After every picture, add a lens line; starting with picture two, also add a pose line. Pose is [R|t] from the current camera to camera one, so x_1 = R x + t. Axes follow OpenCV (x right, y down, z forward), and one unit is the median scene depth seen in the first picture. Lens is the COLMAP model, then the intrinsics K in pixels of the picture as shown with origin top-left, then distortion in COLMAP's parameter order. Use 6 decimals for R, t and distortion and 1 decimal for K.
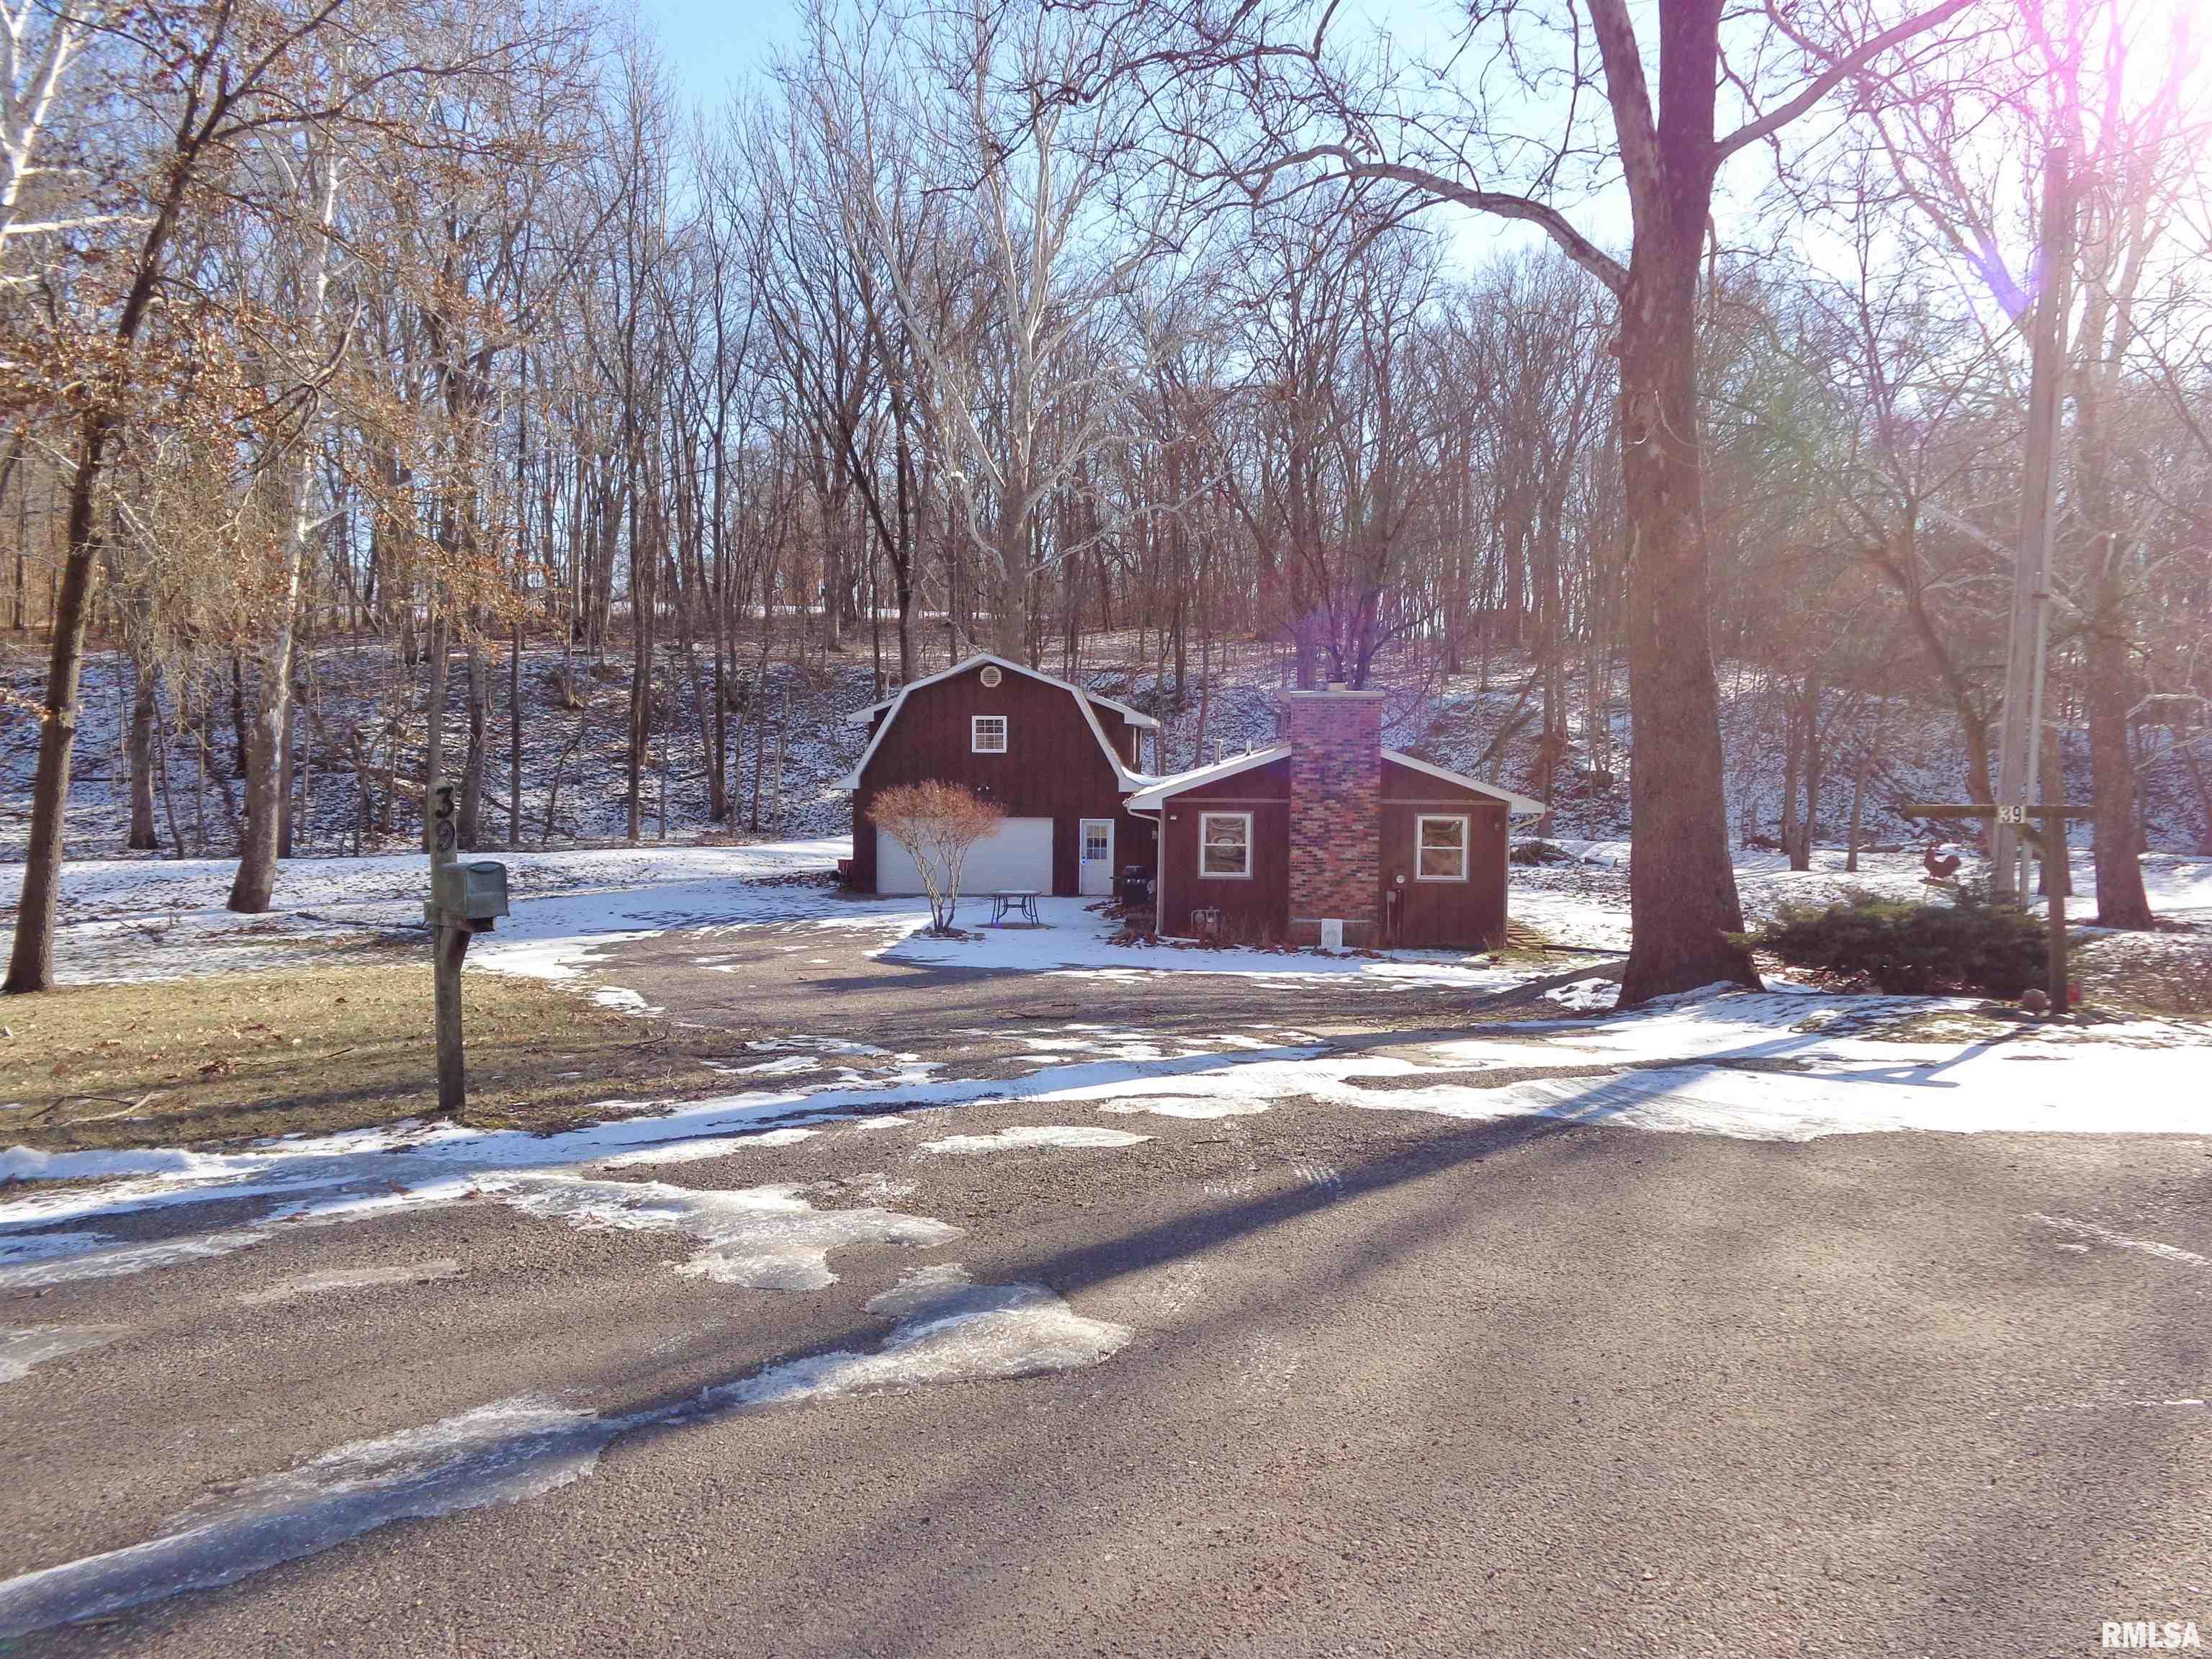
lens RADIAL K [[1659.0, 0, 1106.0], [0, 1659.0, 829.5], [0, 0, 1]] dist [-0.006534, 0.004600]
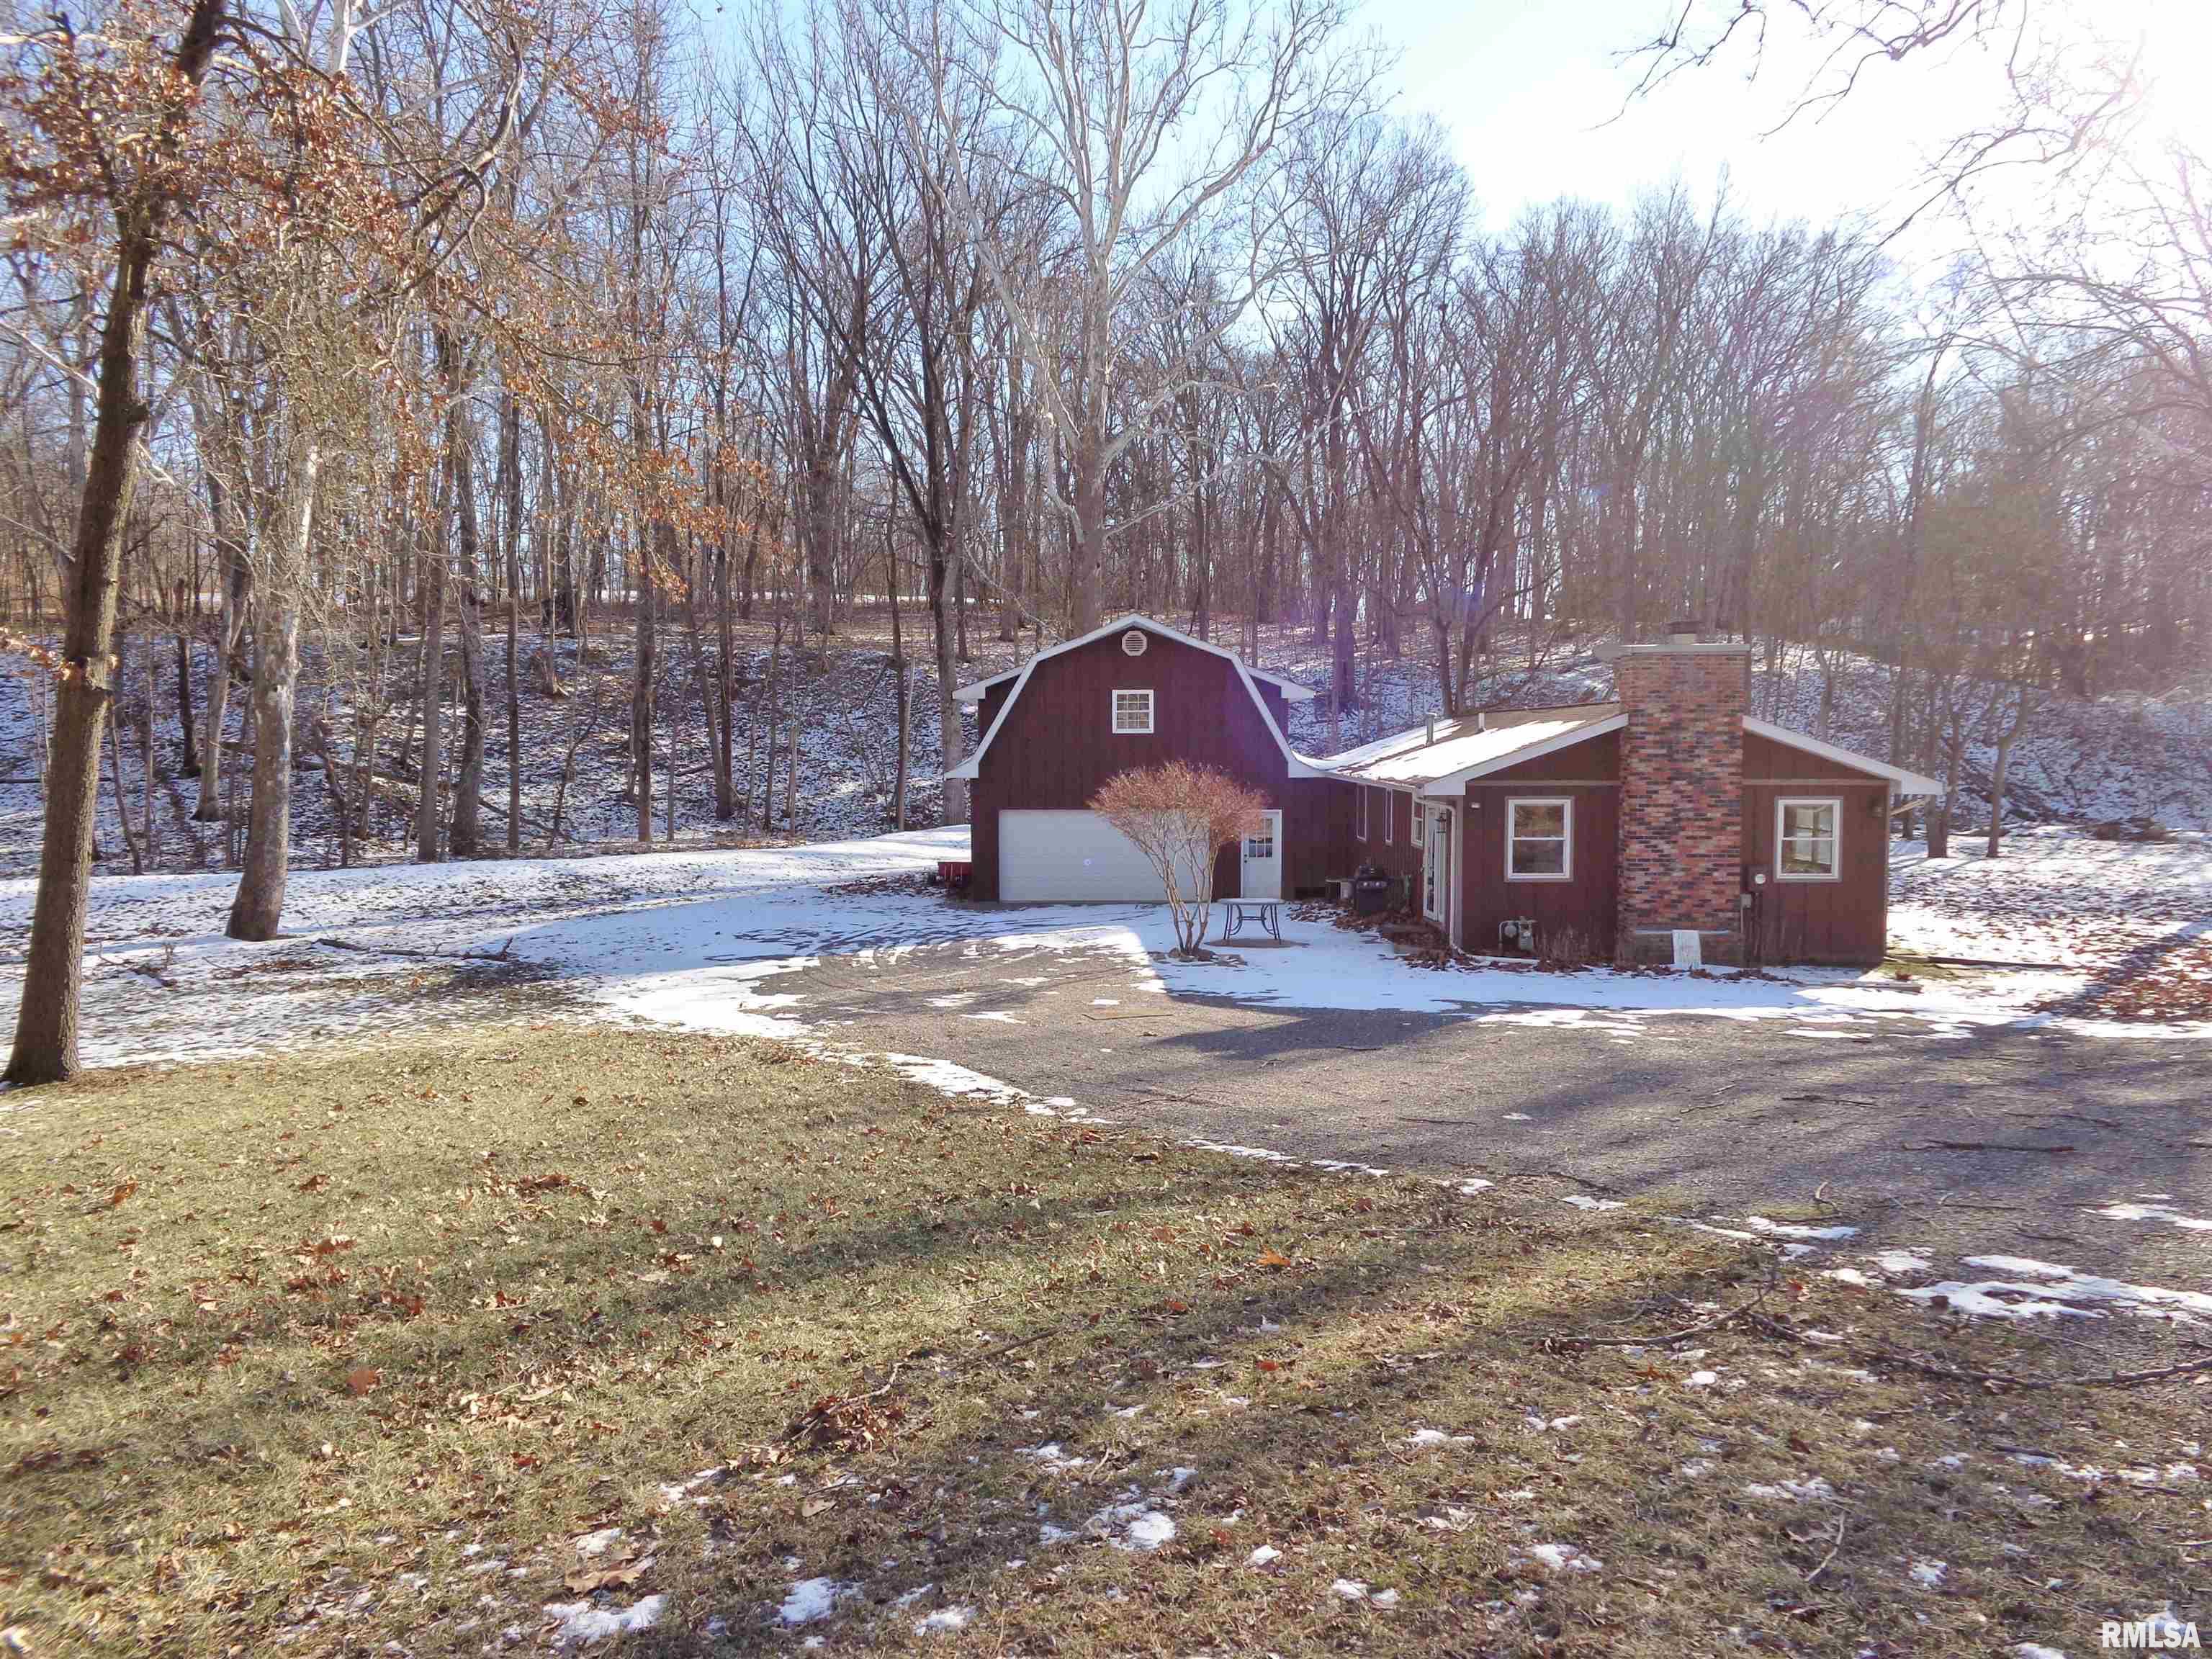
lens RADIAL K [[1659.0, 0, 1106.0], [0, 1659.0, 829.5], [0, 0, 1]] dist [-0.006534, 0.004600]
pose [[0.998557, -0.013528, 0.051979, -0.129148], [0.013346, 0.999904, 0.003836, -0.000731], [-0.052026, -0.003137, 0.998641, 0.156606]]
